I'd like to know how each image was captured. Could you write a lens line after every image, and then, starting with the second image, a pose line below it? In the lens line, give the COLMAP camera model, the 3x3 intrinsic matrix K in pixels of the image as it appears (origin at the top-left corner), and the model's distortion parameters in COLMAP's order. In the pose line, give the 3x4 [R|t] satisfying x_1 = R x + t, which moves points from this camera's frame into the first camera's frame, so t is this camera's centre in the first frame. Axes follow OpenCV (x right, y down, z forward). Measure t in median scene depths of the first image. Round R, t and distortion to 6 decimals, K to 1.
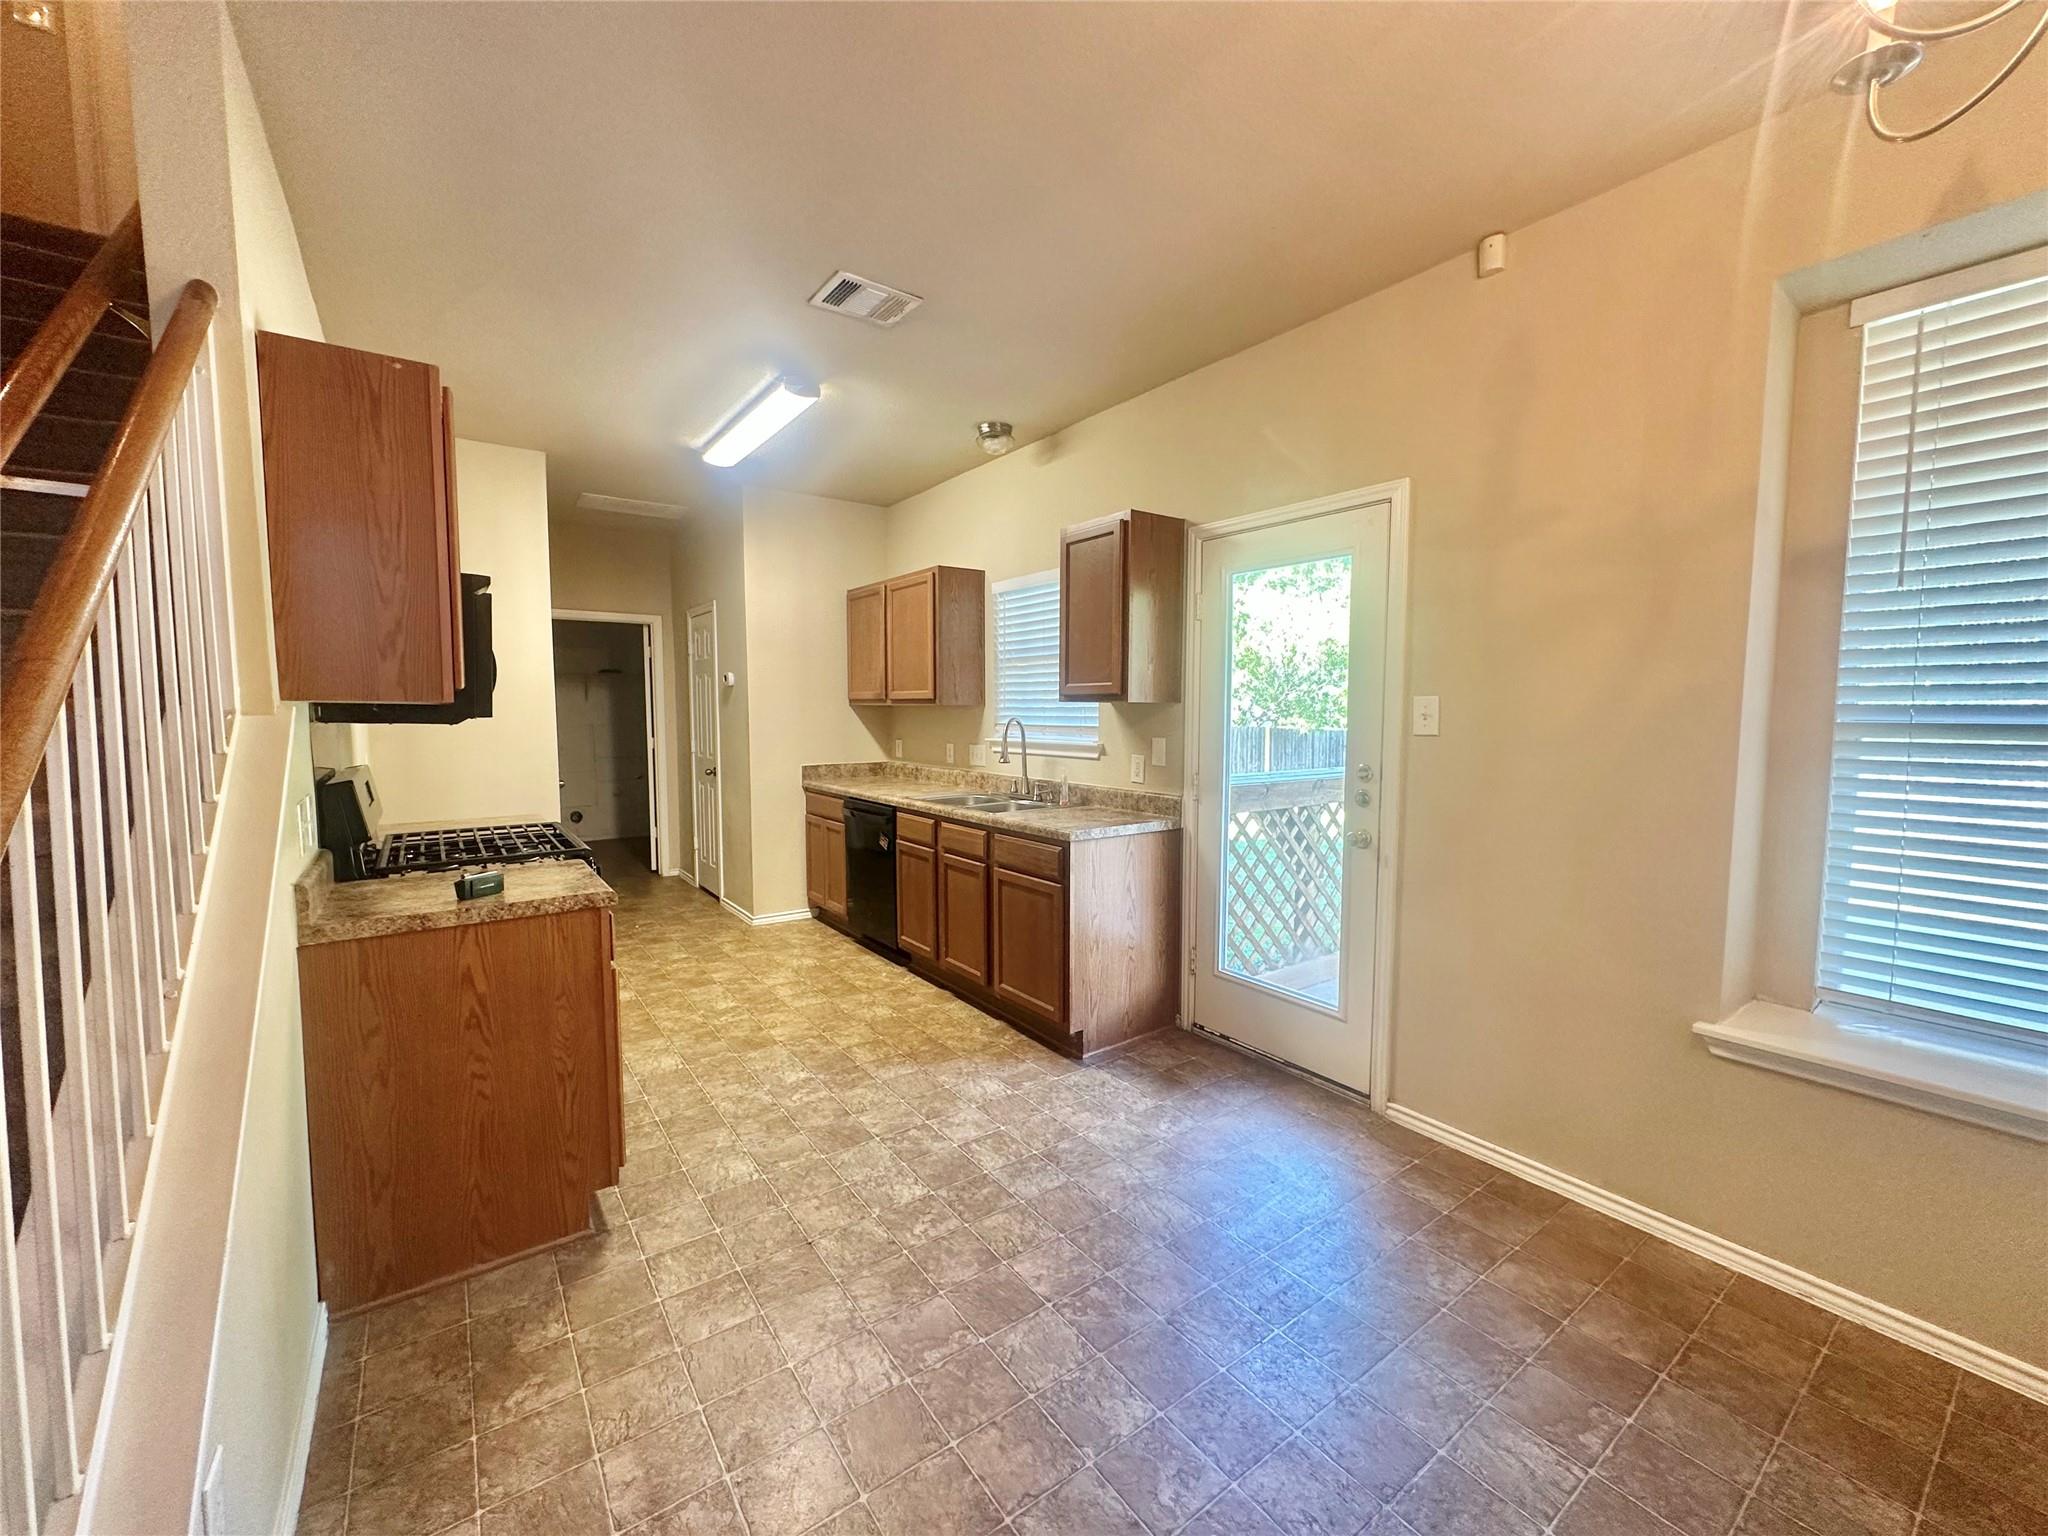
lens RADIAL K [[818.0, 0, 1030.0], [0, 818.0, 771.6], [0, 0, 1]] dist [0.000325, 0.000342]
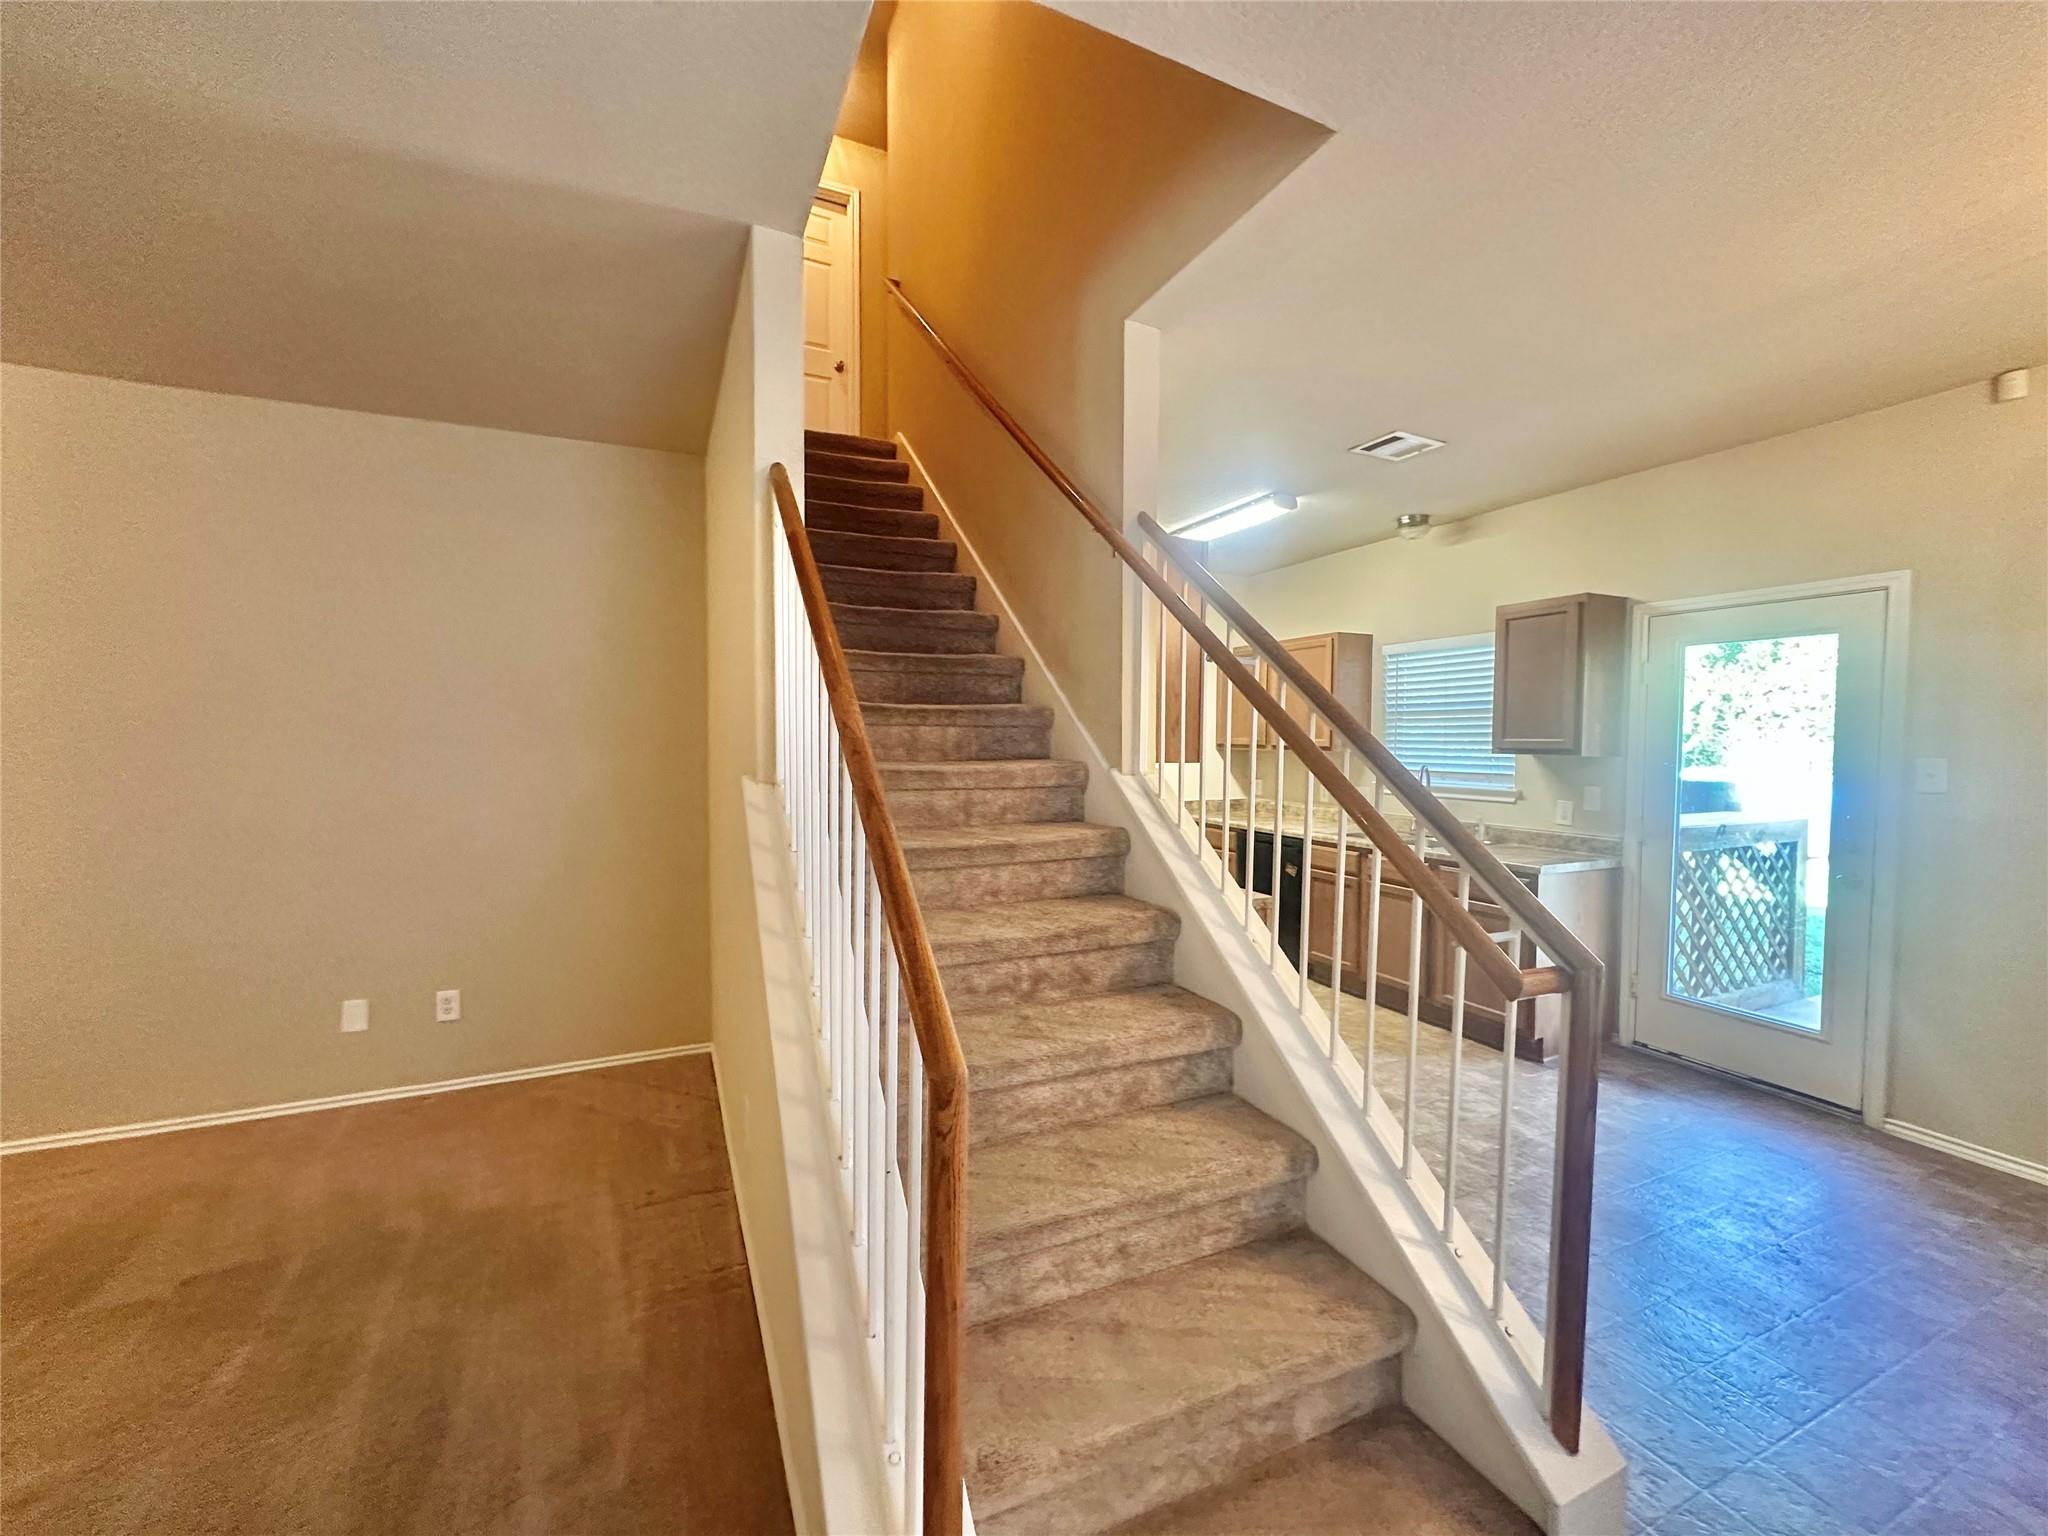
lens RADIAL K [[818.0, 0, 1027.7], [0, 818.0, 769.3], [0, 0, 1]] dist [0.000325, 0.000342]
pose [[0.980785, 0.012435, -0.194695, -0.410313], [-0.020289, 0.999057, -0.038394, -0.005127], [0.194034, 0.041607, 0.980112, -0.283380]]
